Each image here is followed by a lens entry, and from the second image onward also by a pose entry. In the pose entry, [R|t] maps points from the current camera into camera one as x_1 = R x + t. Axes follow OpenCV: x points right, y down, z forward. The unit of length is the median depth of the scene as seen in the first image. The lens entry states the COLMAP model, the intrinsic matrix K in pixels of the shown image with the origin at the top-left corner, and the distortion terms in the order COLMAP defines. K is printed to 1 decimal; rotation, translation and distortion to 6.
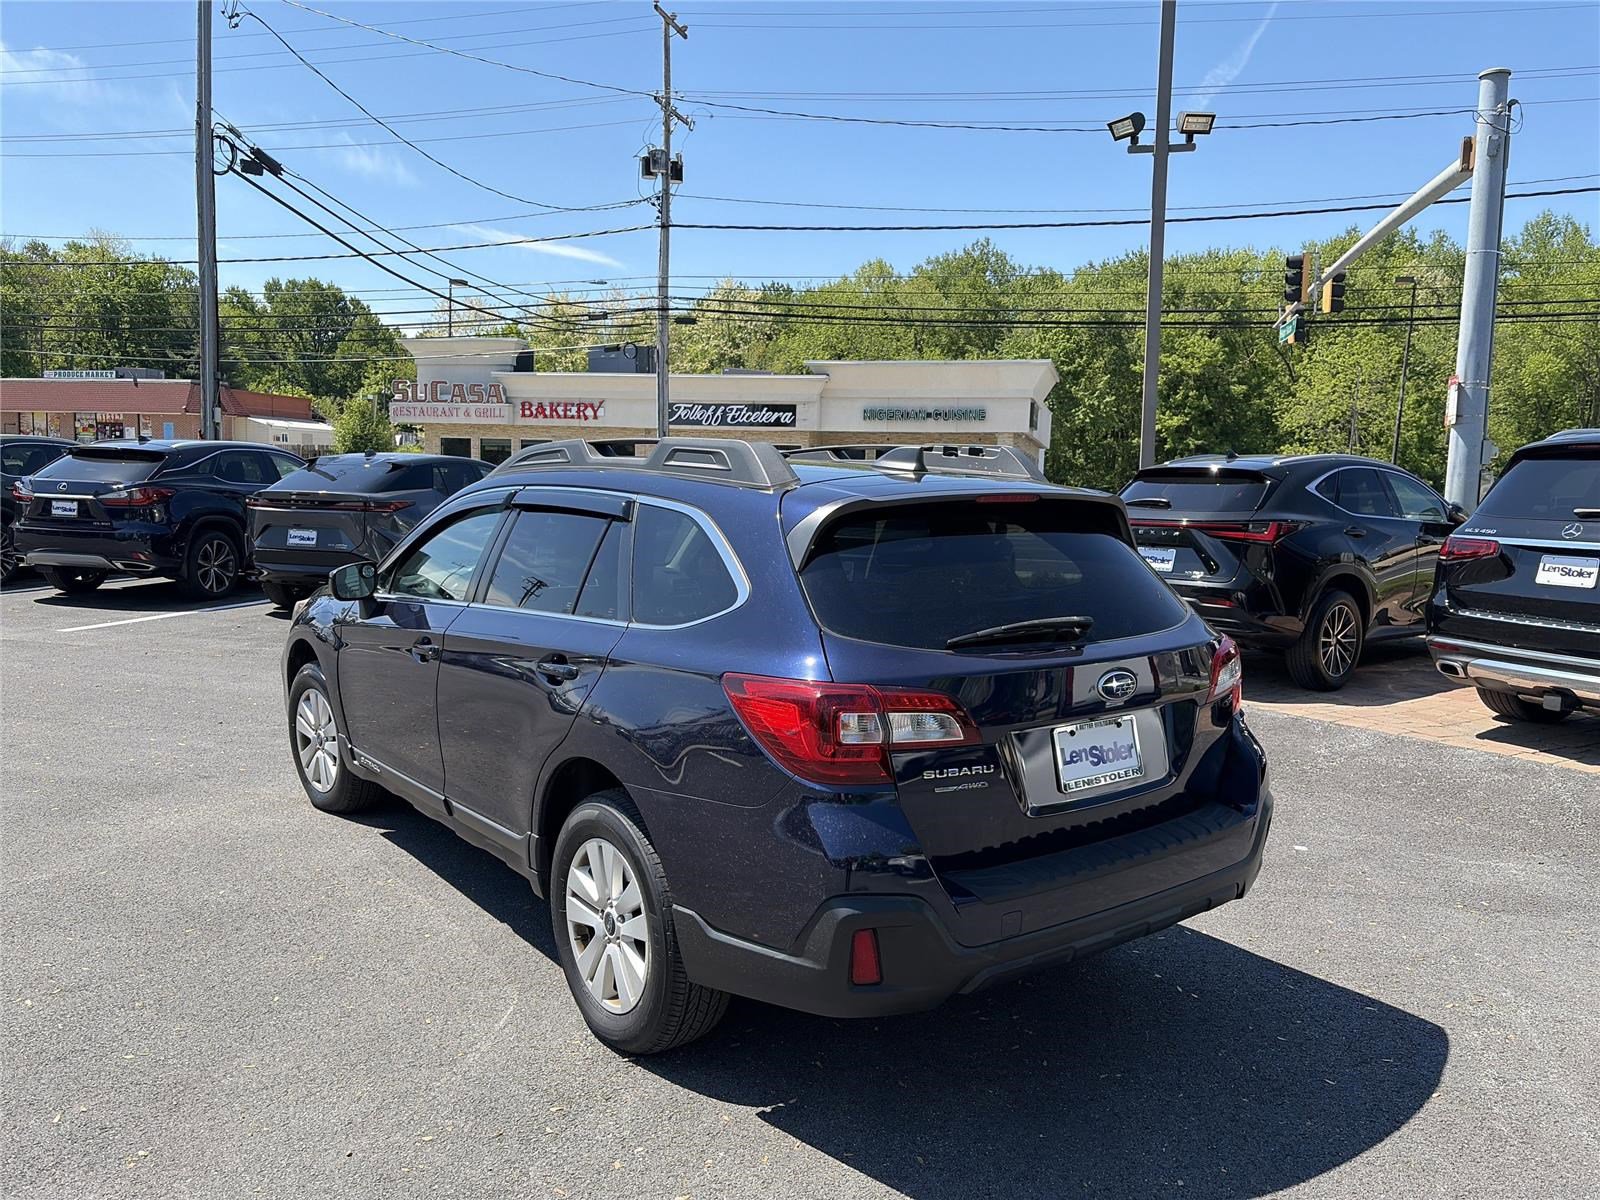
lens RADIAL K [[1250.6, 0, 800.0], [0, 1250.6, 600.0], [0, 0, 1]] dist [0.033606, -0.055418]
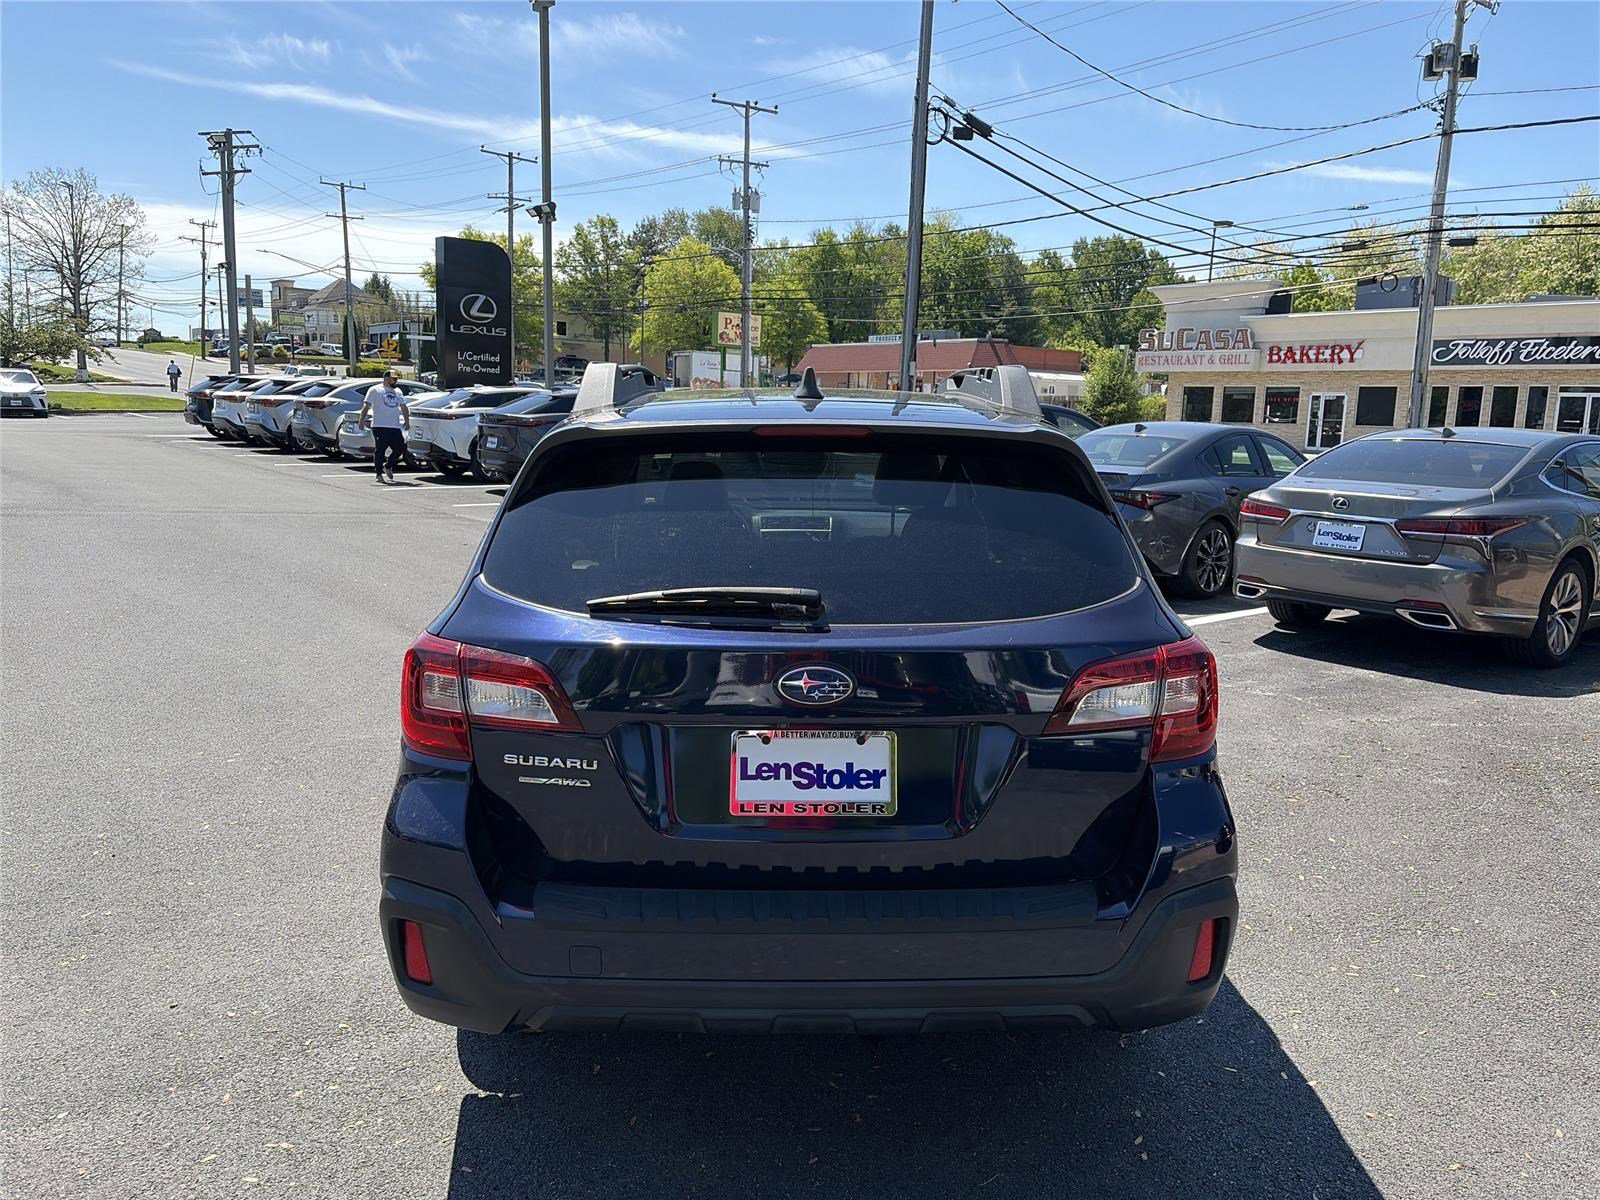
lens RADIAL K [[1247.5, 0, 811.1], [0, 1247.5, 590.4], [0, 0, 1]] dist [0.026299, -0.012275]
pose [[0.802883, 0.077618, -0.591063, 0.070592], [-0.059612, 0.996971, 0.049946, -0.002511], [0.593149, -0.004867, 0.805078, 0.042000]]
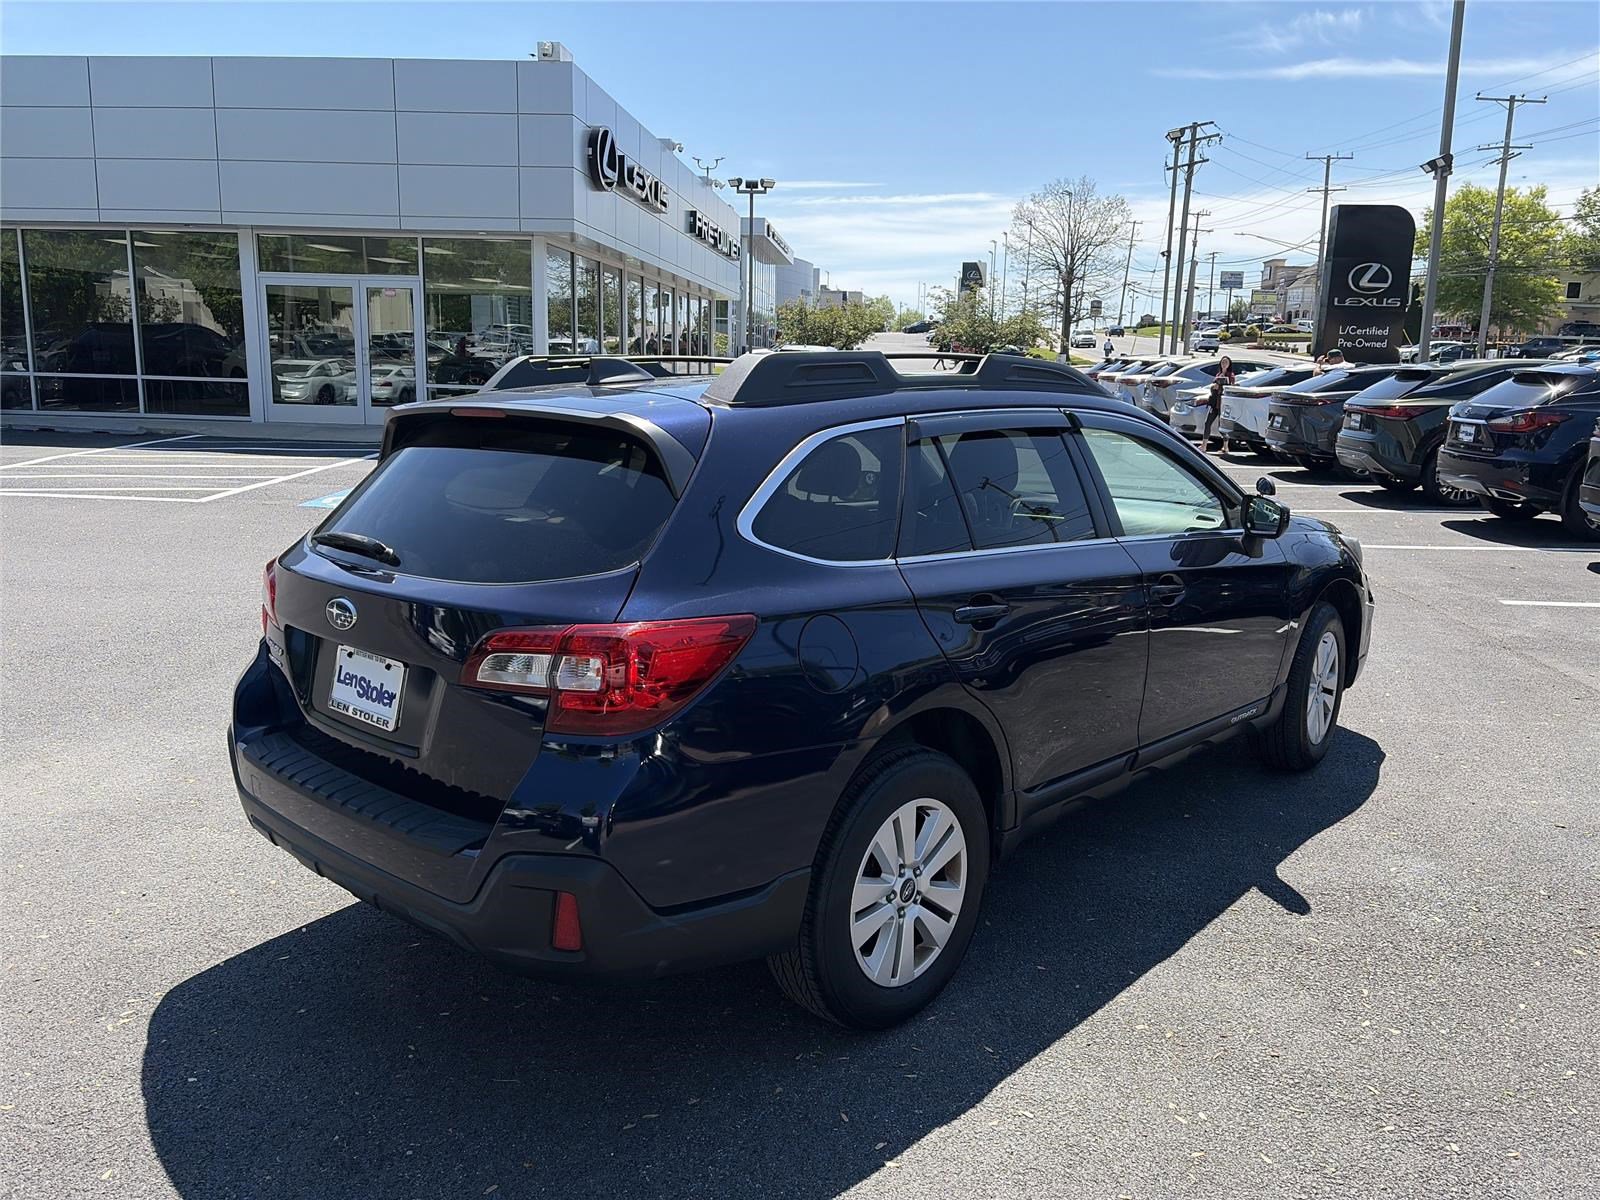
lens RADIAL K [[1247.5, 0, 811.1], [0, 1247.5, 590.4], [0, 0, 1]] dist [0.026299, -0.012275]
pose [[0.143569, 0.149743, -0.978246, 0.125609], [-0.104939, 0.985217, 0.135410, -0.011635], [0.984061, 0.083215, 0.157160, 0.123854]]
